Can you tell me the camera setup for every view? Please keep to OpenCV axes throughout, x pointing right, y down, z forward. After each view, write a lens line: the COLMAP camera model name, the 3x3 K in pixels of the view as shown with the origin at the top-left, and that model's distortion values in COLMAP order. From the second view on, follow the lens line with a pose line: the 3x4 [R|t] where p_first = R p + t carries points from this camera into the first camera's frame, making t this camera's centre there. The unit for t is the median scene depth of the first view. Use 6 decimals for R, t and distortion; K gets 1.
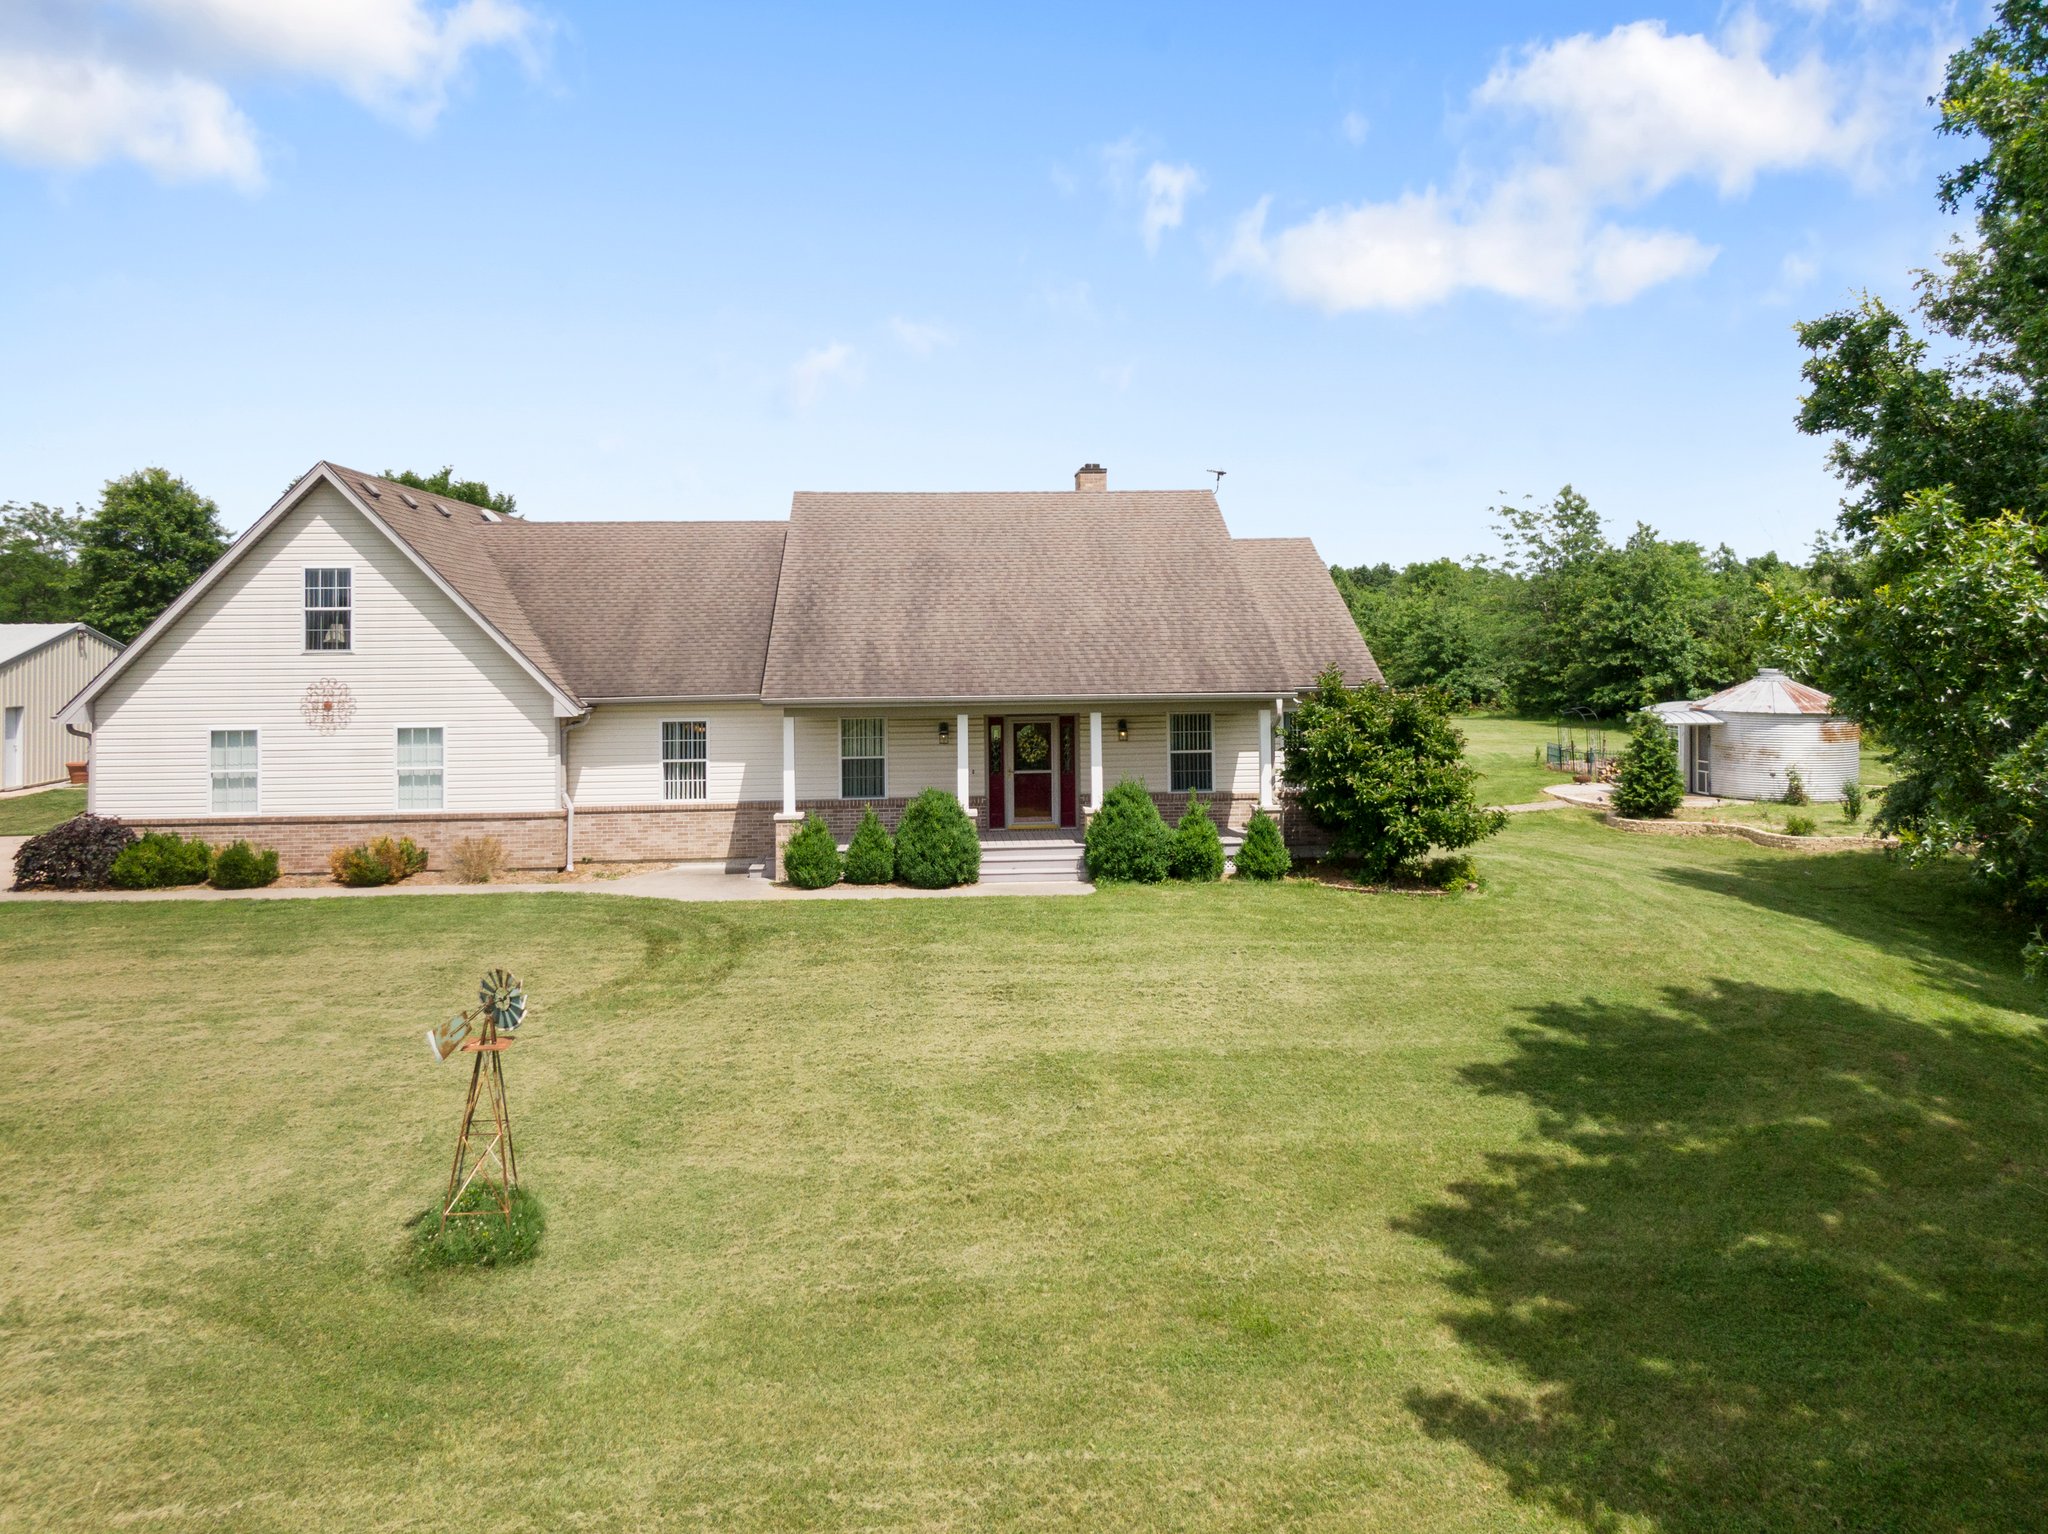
lens RADIAL K [[1497.8, 0, 1026.4], [0, 1497.8, 583.9], [0, 0, 1]] dist [0.000854, -0.004820]
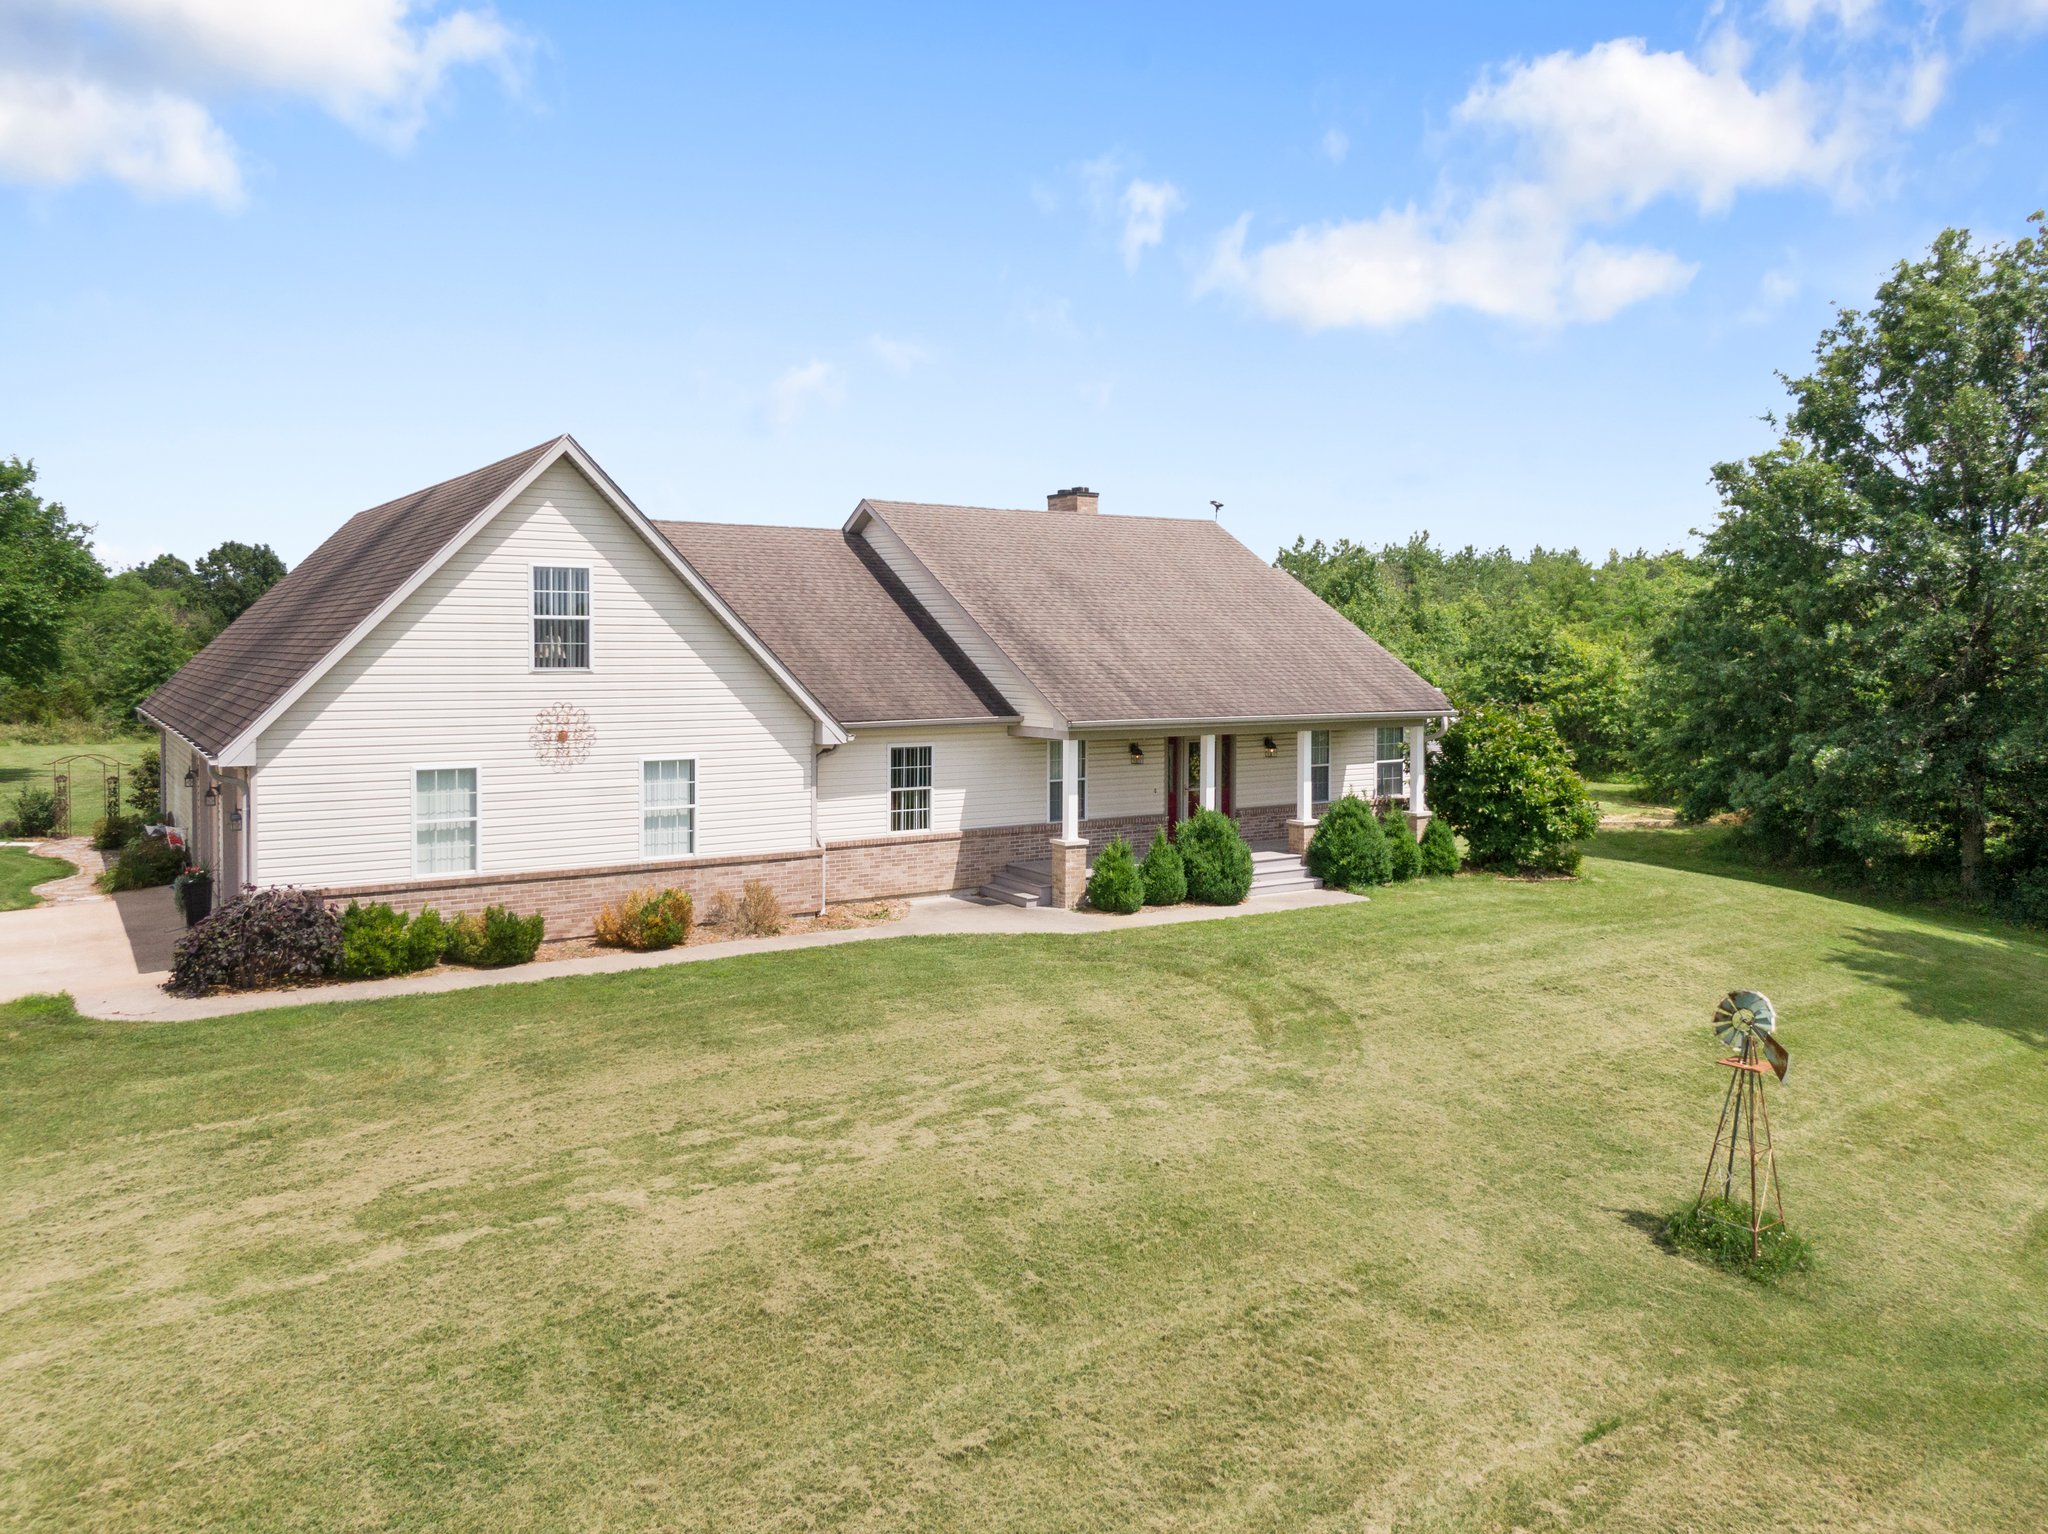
lens RADIAL K [[1488.3, 0, 1027.5], [0, 1488.3, 686.3], [0, 0, 1]] dist [0.000822, -0.002657]
pose [[0.870376, 0.001999, 0.492384, -0.645182], [-0.033626, 0.997898, 0.055389, 0.000850], [-0.491239, -0.064766, 0.868614, 0.172920]]
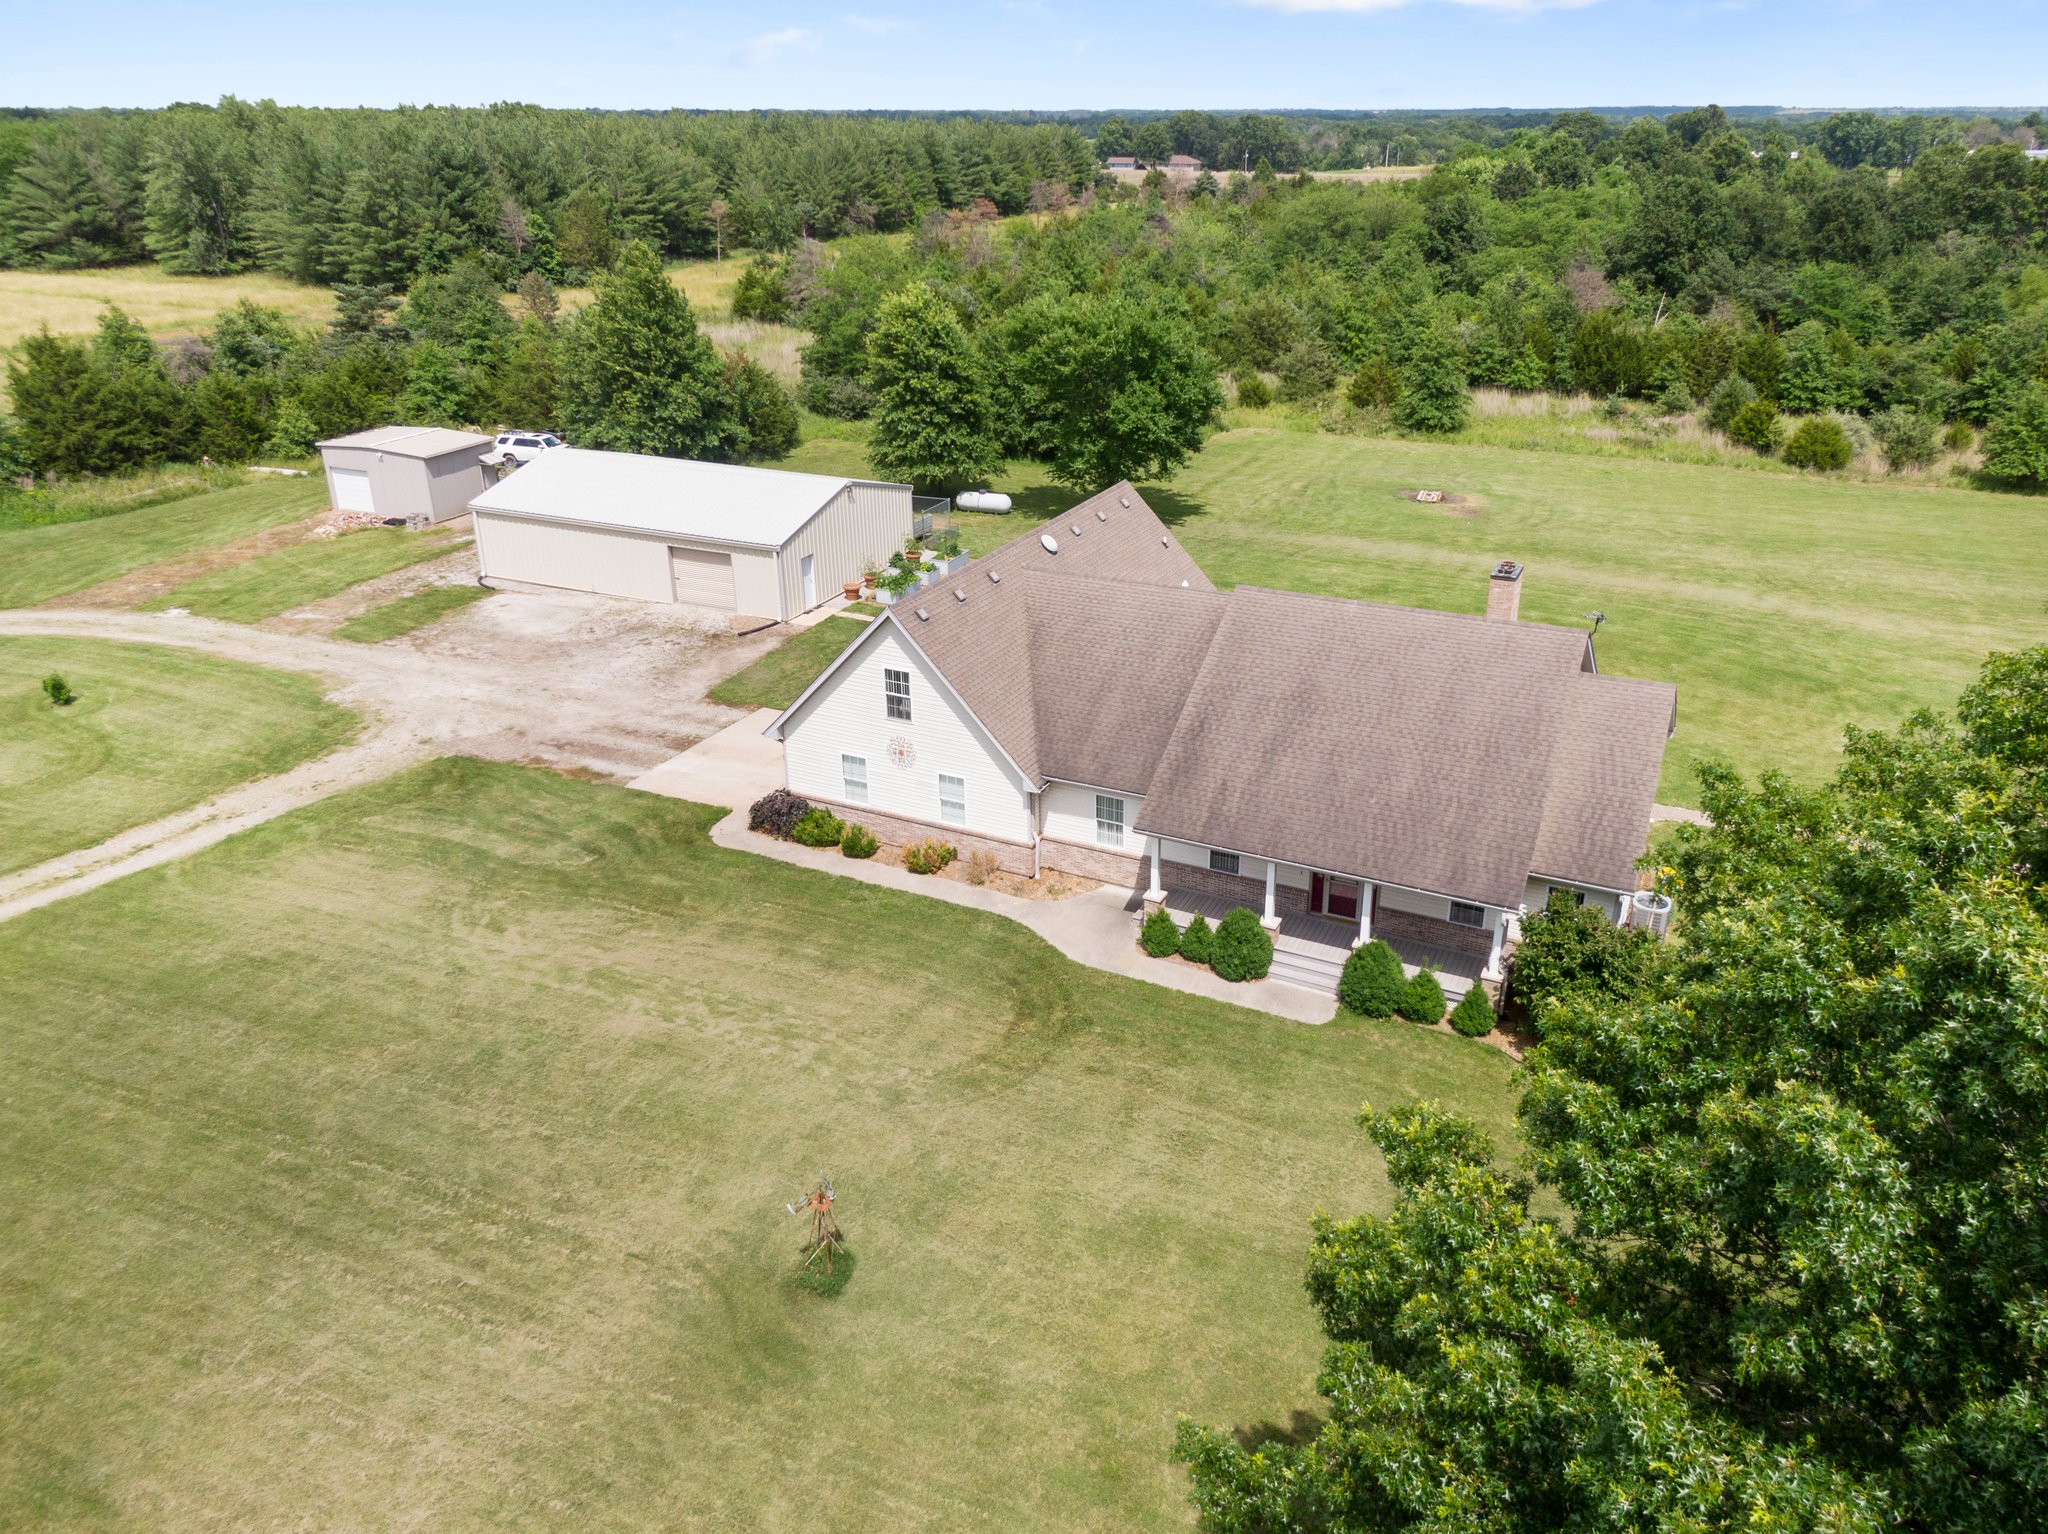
lens RADIAL K [[1459.9, 0, 1052.4], [0, 1459.9, 709.7], [0, 0, 1]] dist [0.053564, -0.003037]
pose [[0.865978, 0.188981, -0.462999, 0.371778], [0.013717, 0.916522, 0.399749, -0.569960], [0.499893, -0.352525, 0.791096, -0.116877]]
